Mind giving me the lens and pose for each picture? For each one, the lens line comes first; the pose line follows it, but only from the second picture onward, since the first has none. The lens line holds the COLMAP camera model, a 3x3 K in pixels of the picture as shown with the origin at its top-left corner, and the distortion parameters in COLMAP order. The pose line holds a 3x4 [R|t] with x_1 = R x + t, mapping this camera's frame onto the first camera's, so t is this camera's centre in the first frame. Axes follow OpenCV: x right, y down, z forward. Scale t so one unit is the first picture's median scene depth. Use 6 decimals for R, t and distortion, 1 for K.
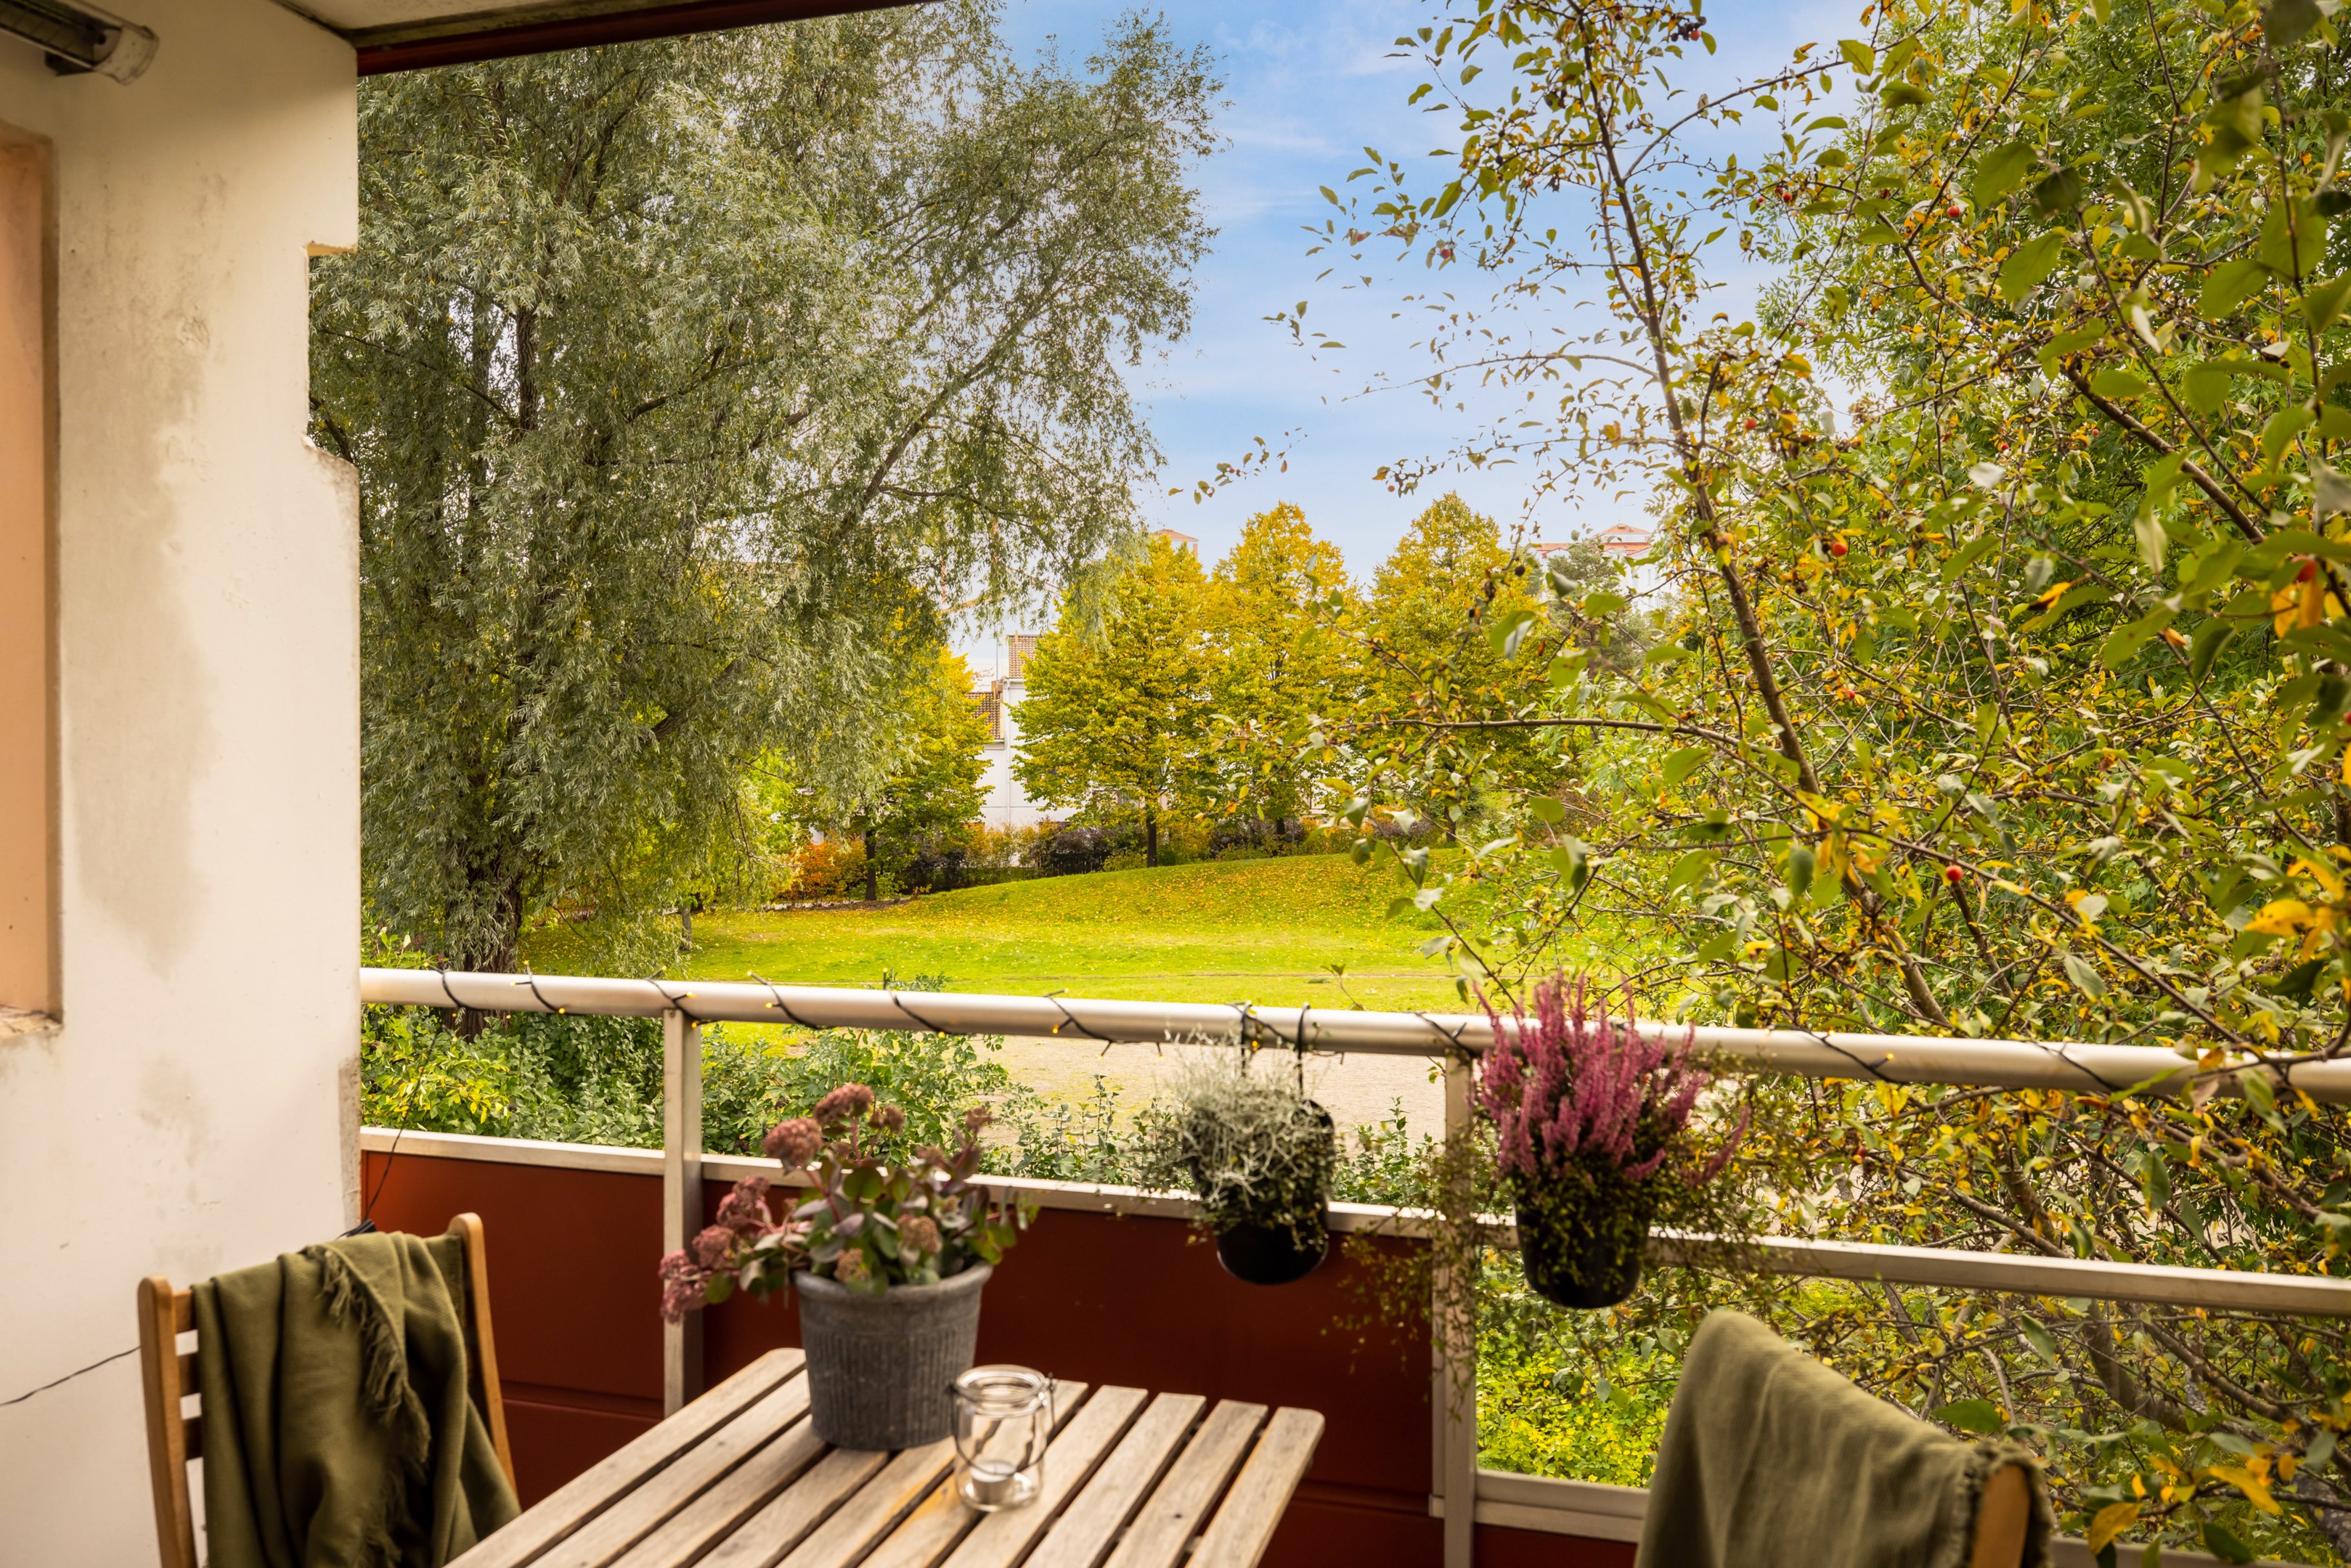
lens RADIAL K [[1772.0, 0, 1163.7], [0, 1772.0, 779.2], [0, 0, 1]] dist [-0.000442, -0.002037]
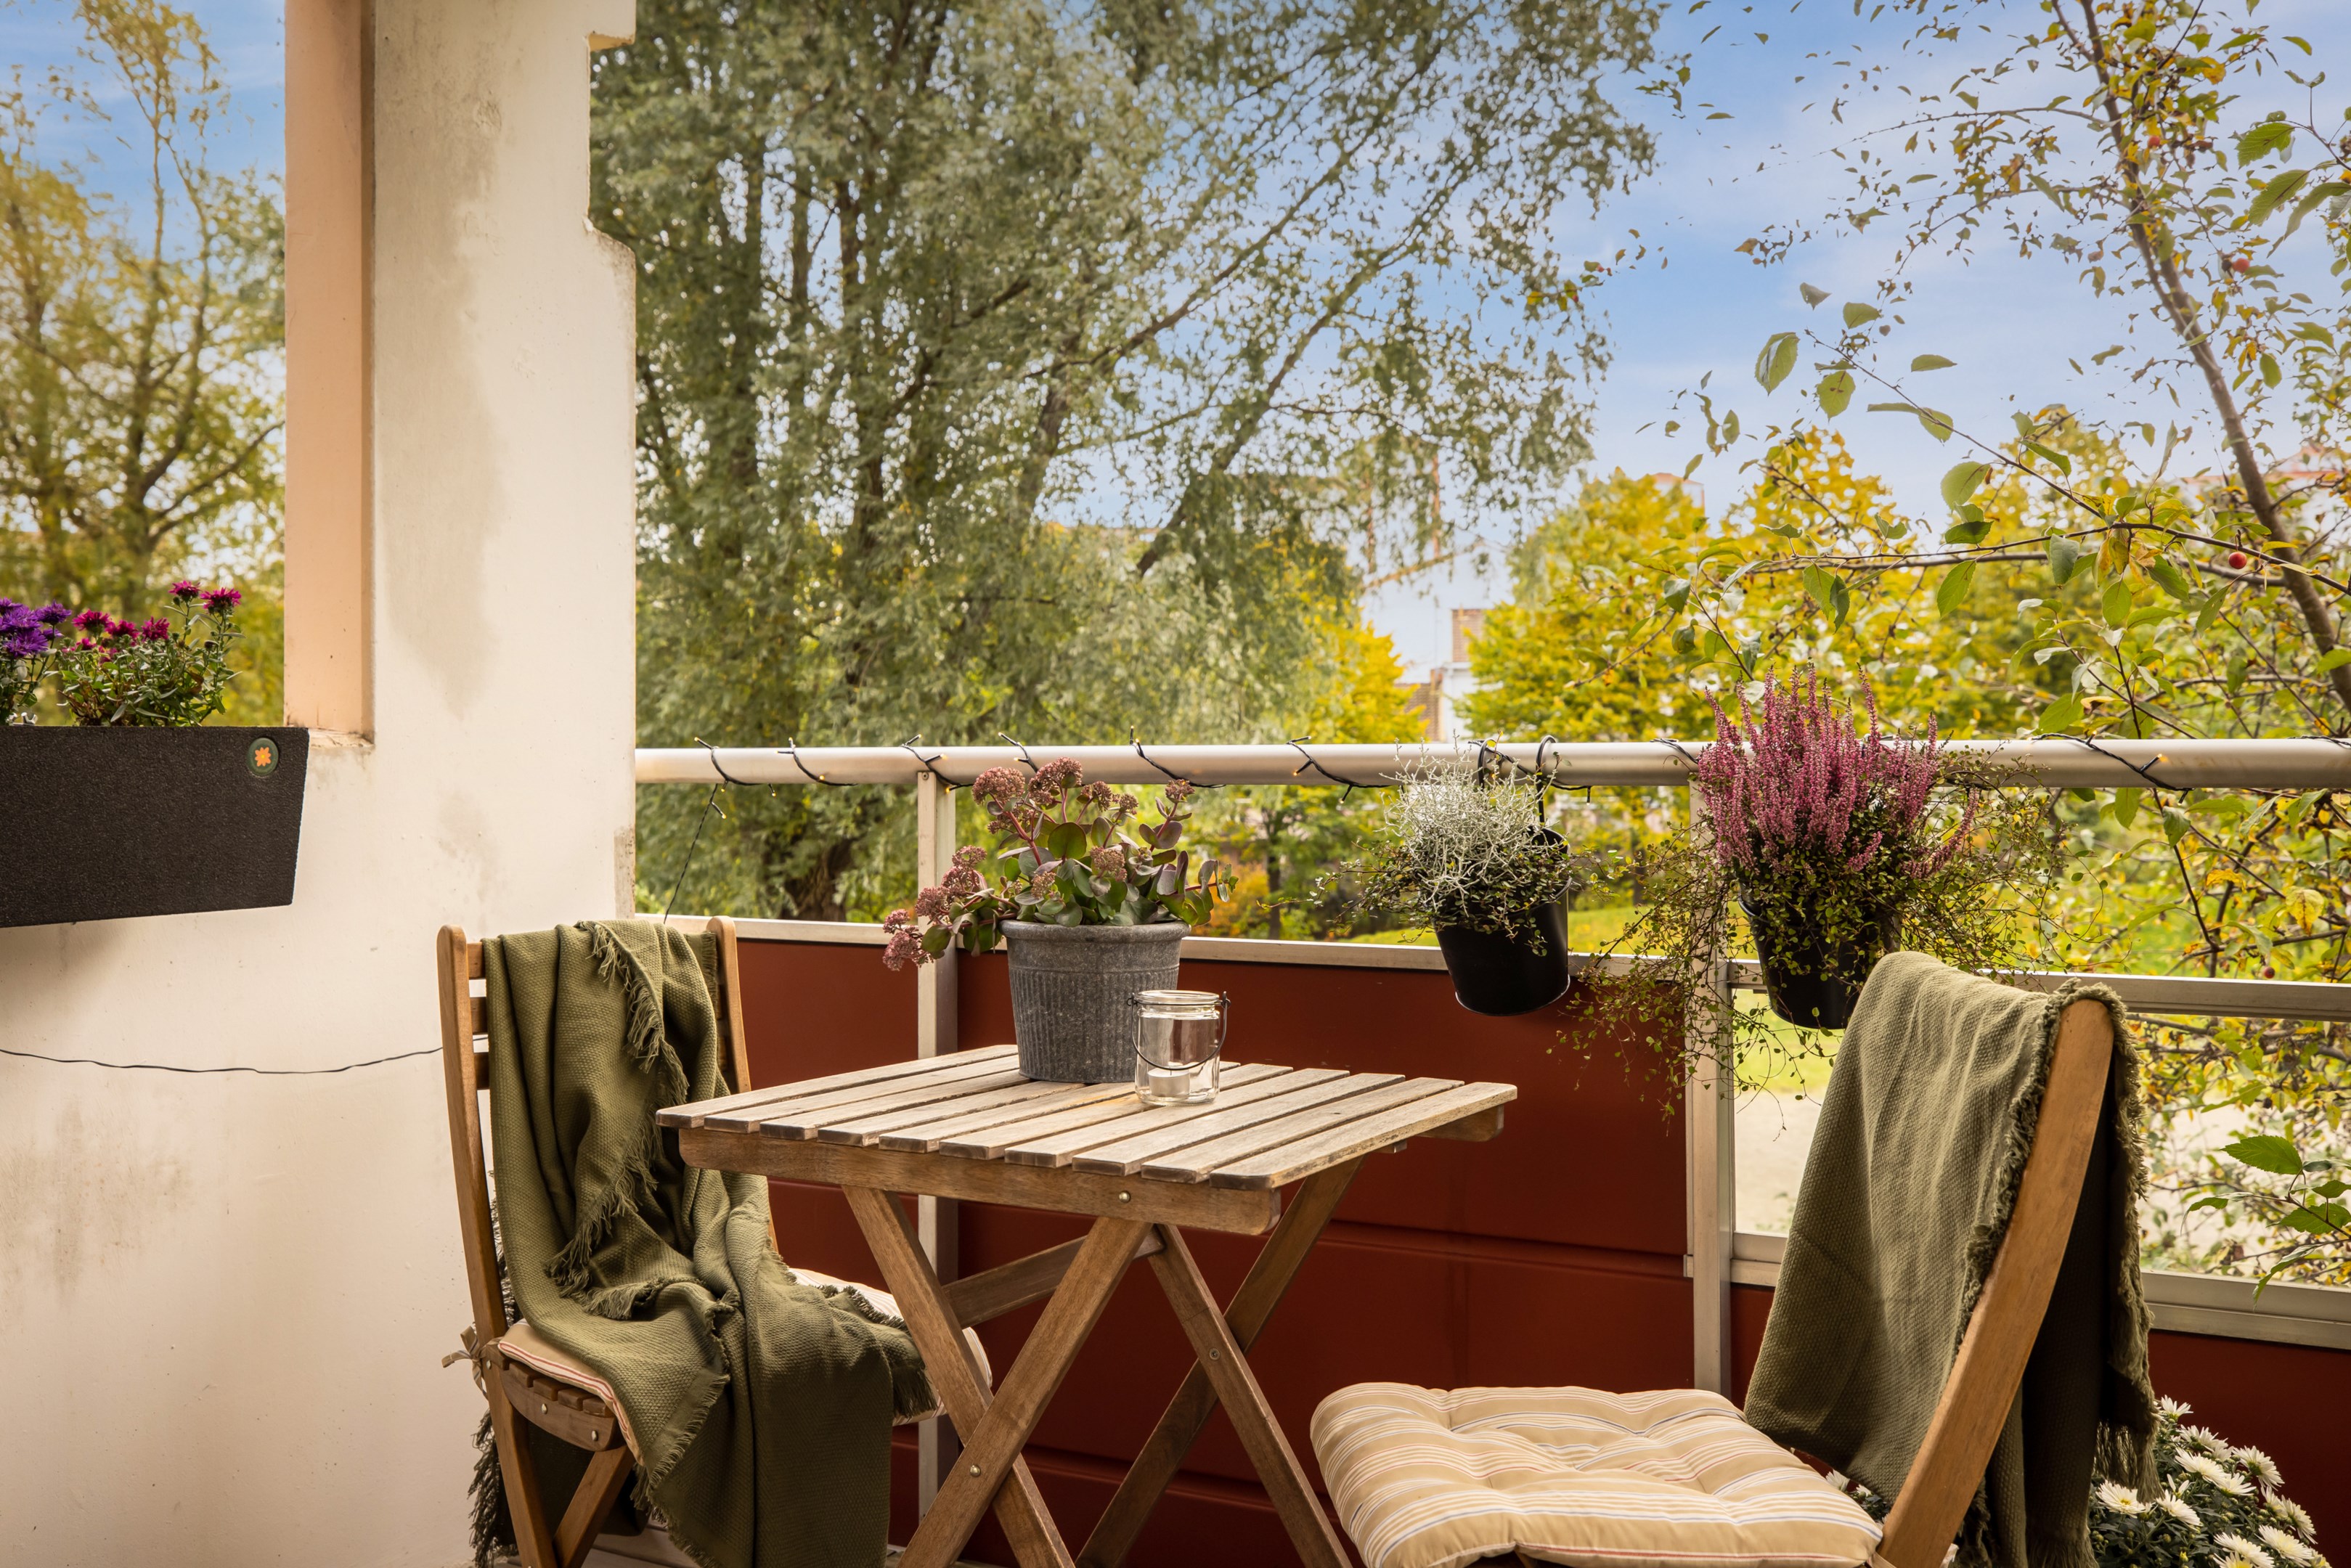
lens RADIAL K [[2277.1, 0, 1170.0], [0, 2277.1, 747.9], [0, 0, 1]] dist [0.001638, -0.023430]
pose [[0.978199, -0.005099, -0.207605, 0.142446], [0.001198, 0.999821, -0.018908, 0.164680], [0.207664, 0.018247, 0.978030, -0.258686]]
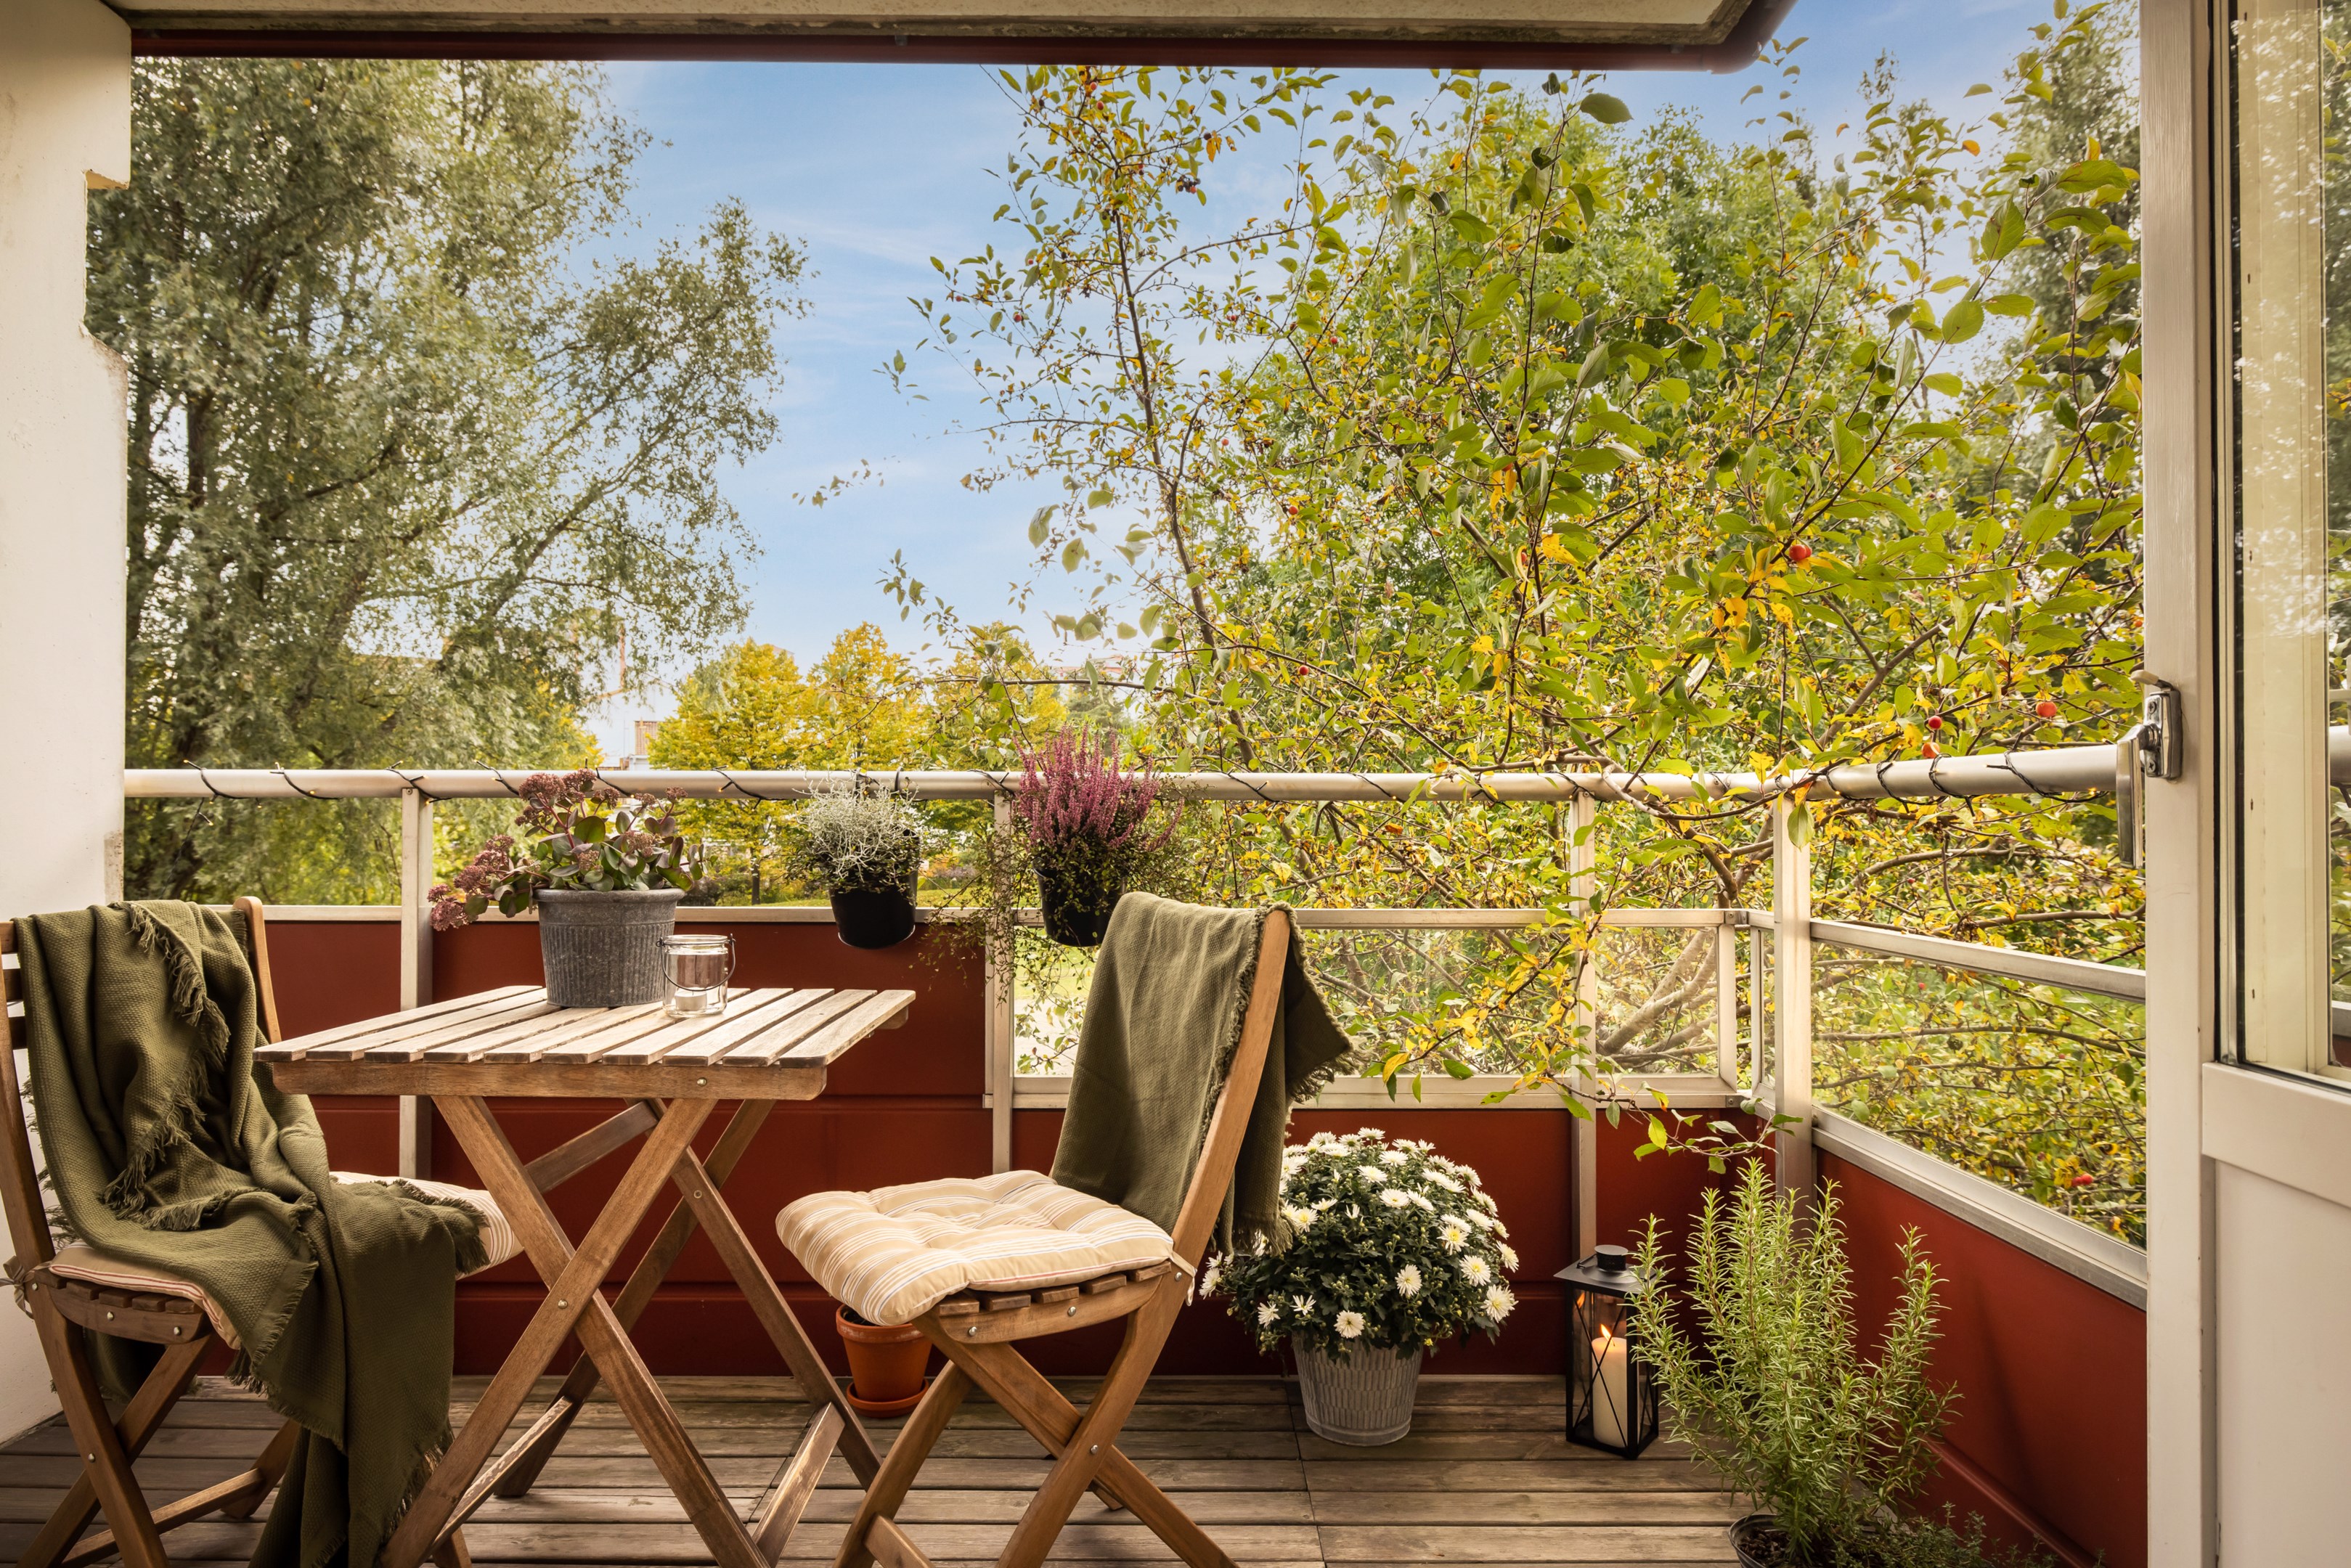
lens RADIAL K [[1332.1, 0, 1157.2], [0, 1332.1, 819.4], [0, 0, 1]] dist [0.030708, -0.020367]
pose [[0.960019, 0.000984, 0.279934, -0.026360], [0.001933, 0.999947, -0.010145, 0.191942], [-0.279929, 0.010281, 0.959966, -0.136378]]
